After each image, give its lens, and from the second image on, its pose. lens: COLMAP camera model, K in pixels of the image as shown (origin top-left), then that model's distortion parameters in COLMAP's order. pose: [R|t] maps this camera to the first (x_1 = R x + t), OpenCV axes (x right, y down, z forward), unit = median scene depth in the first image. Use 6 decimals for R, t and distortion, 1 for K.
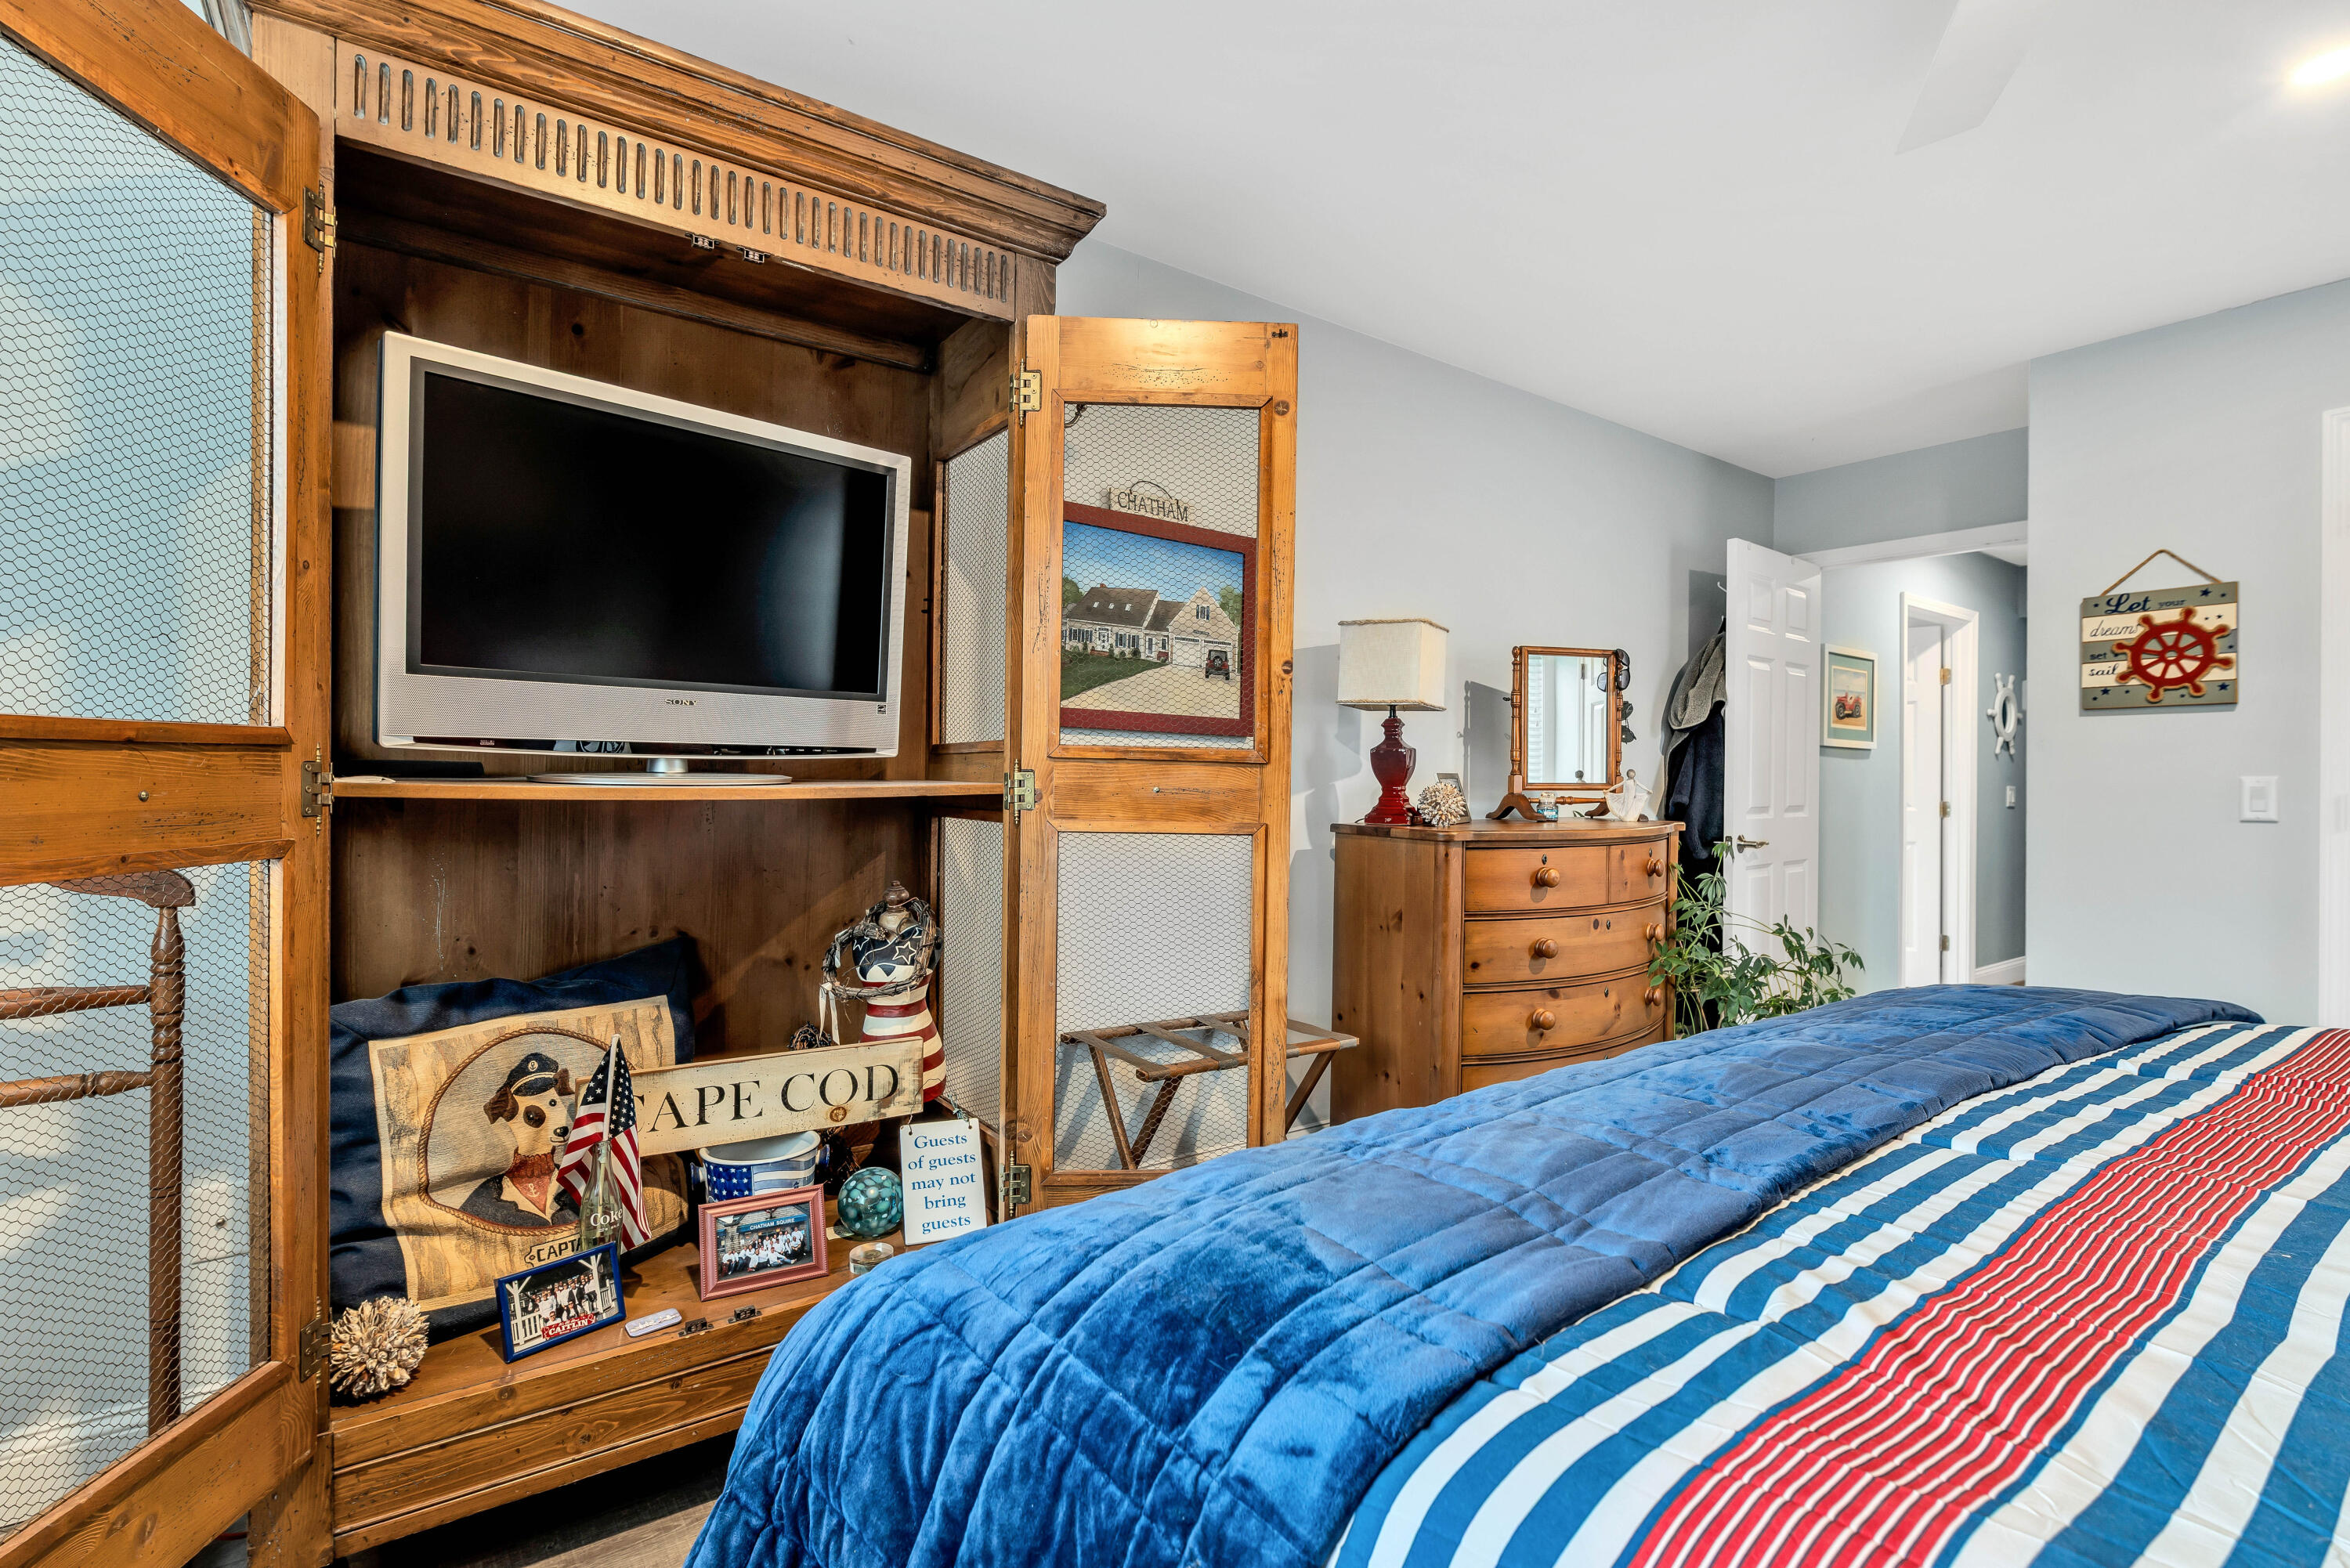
lens RADIAL K [[1079.3, 0, 1158.8], [0, 1079.3, 778.0], [0, 0, 1]] dist [-0.005957, 0.000705]
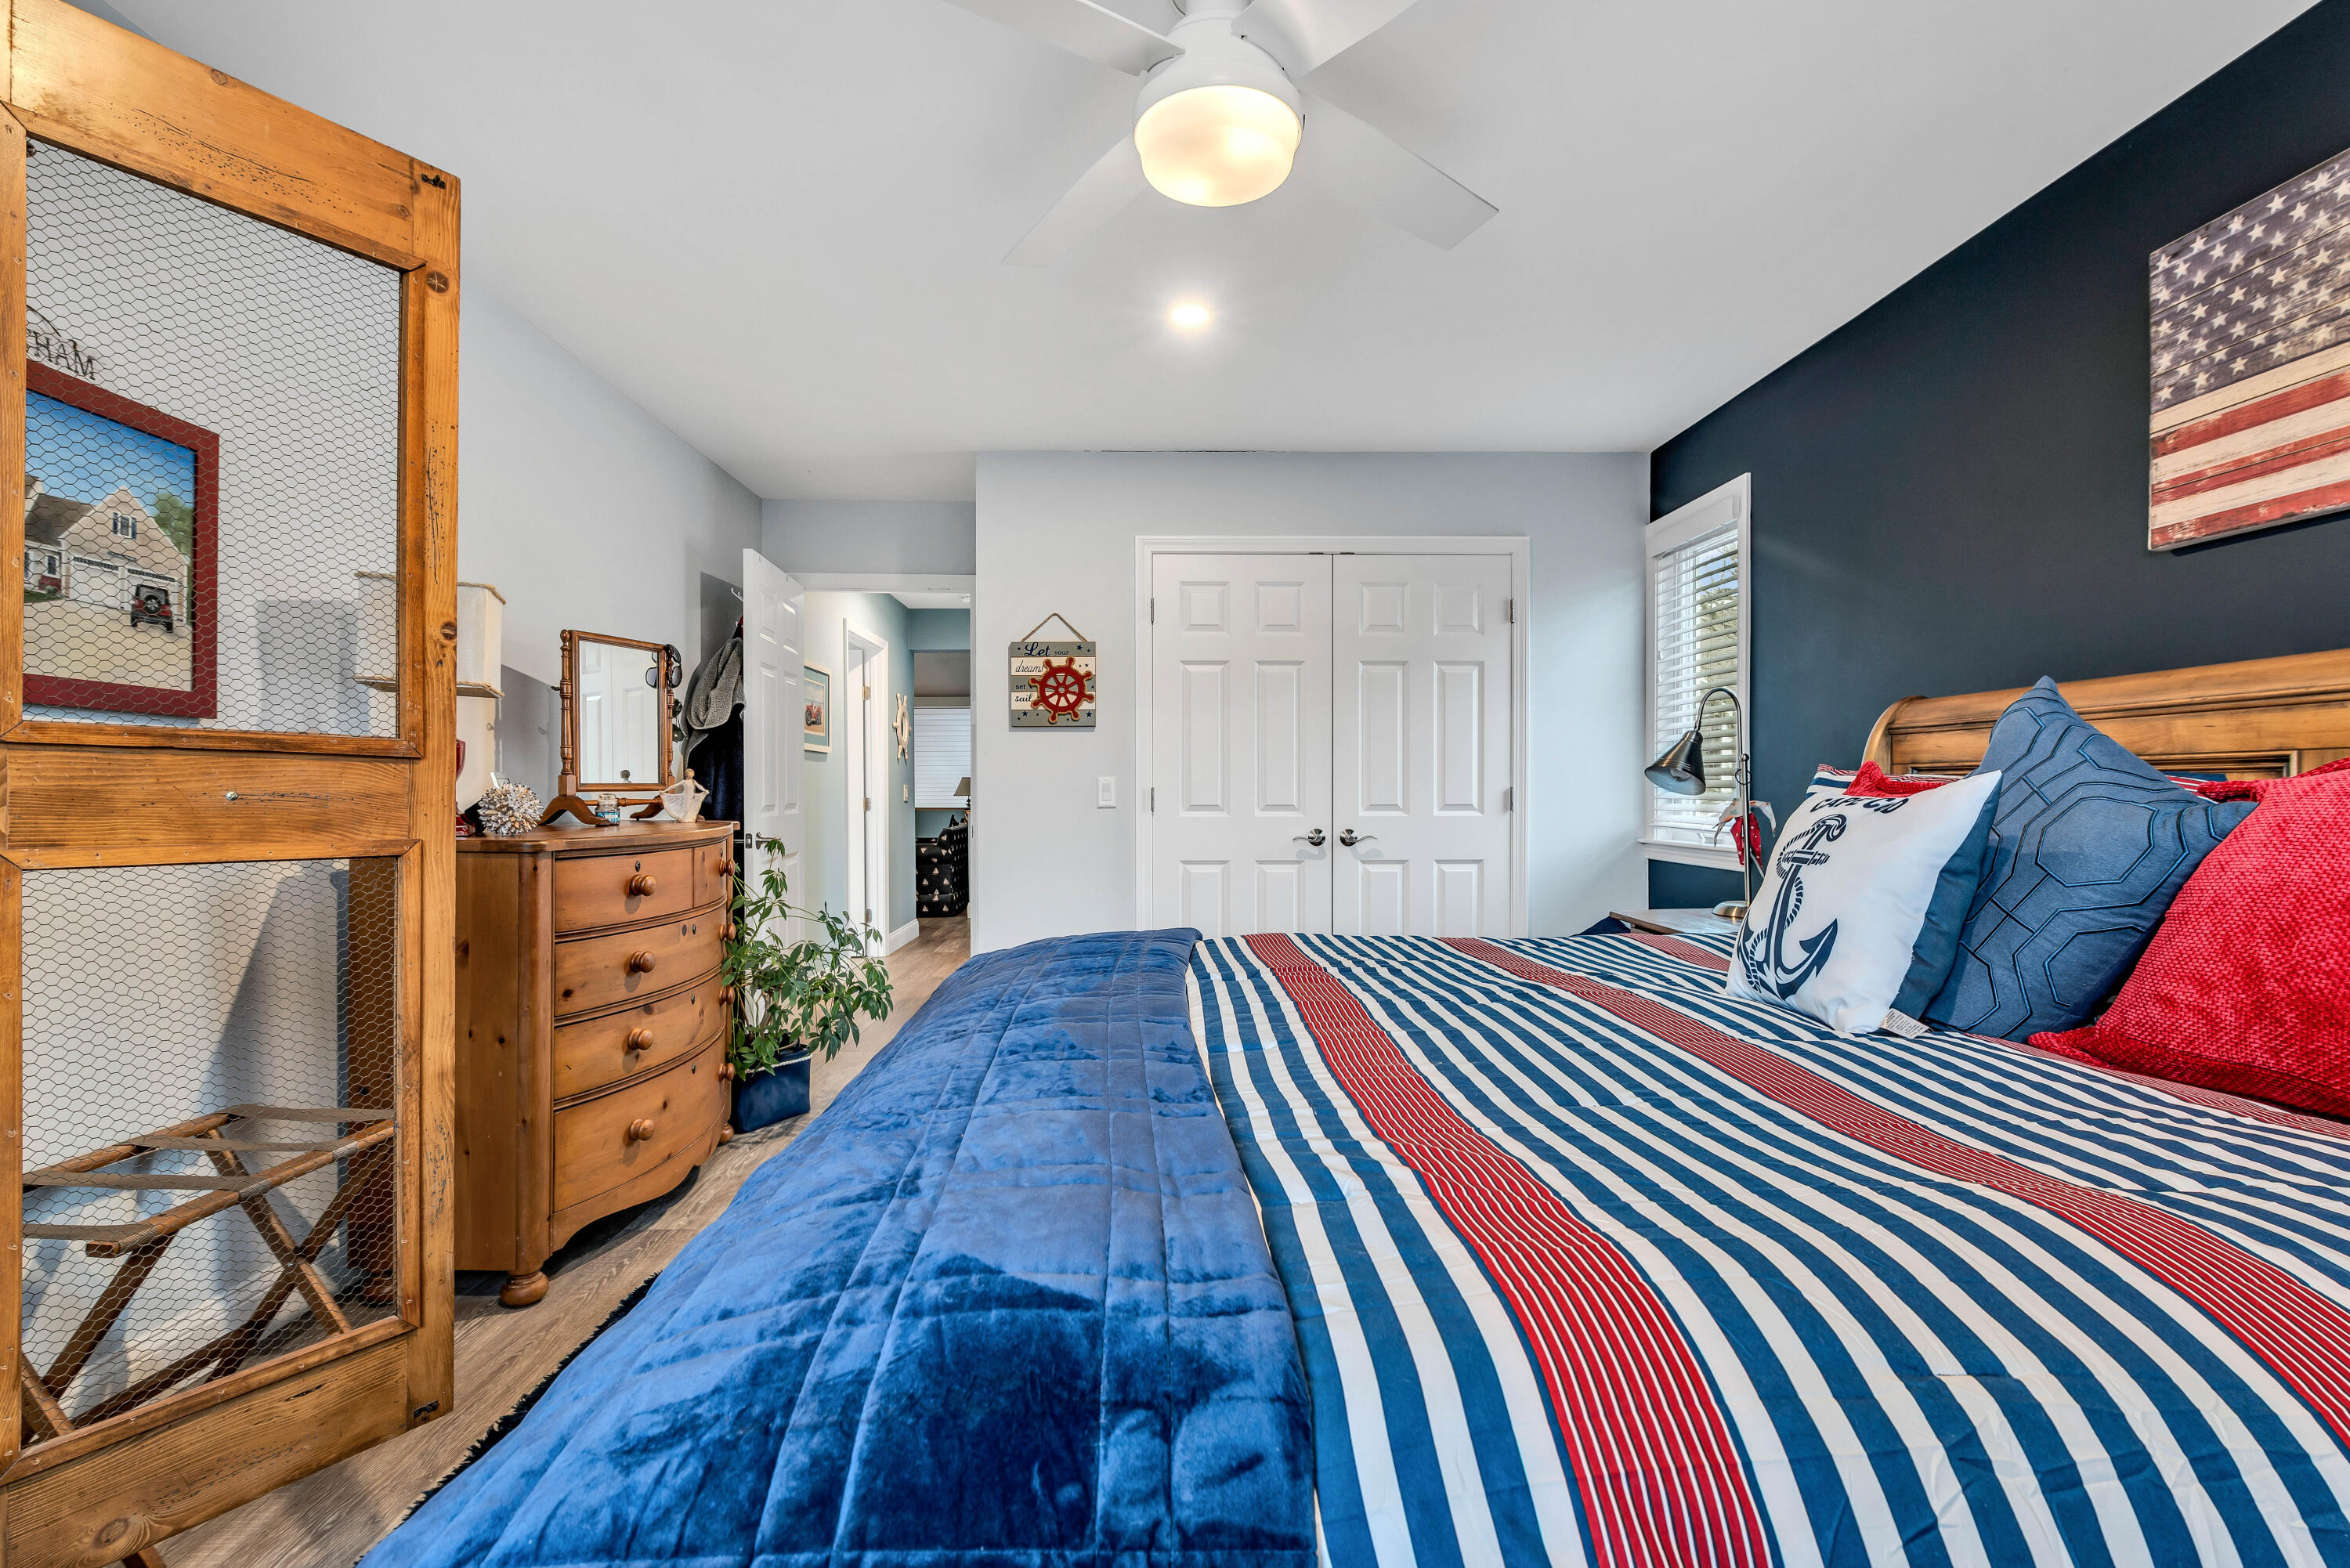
lens RADIAL K [[1079.3, 0, 1165.1], [0, 1079.3, 790.9], [0, 0, 1]] dist [-0.005957, 0.000705]
pose [[0.555019, -0.010266, 0.831775, -0.145228], [0.000626, 0.999929, 0.011923, 0.000398], [-0.831838, -0.006097, 0.554986, 0.105033]]
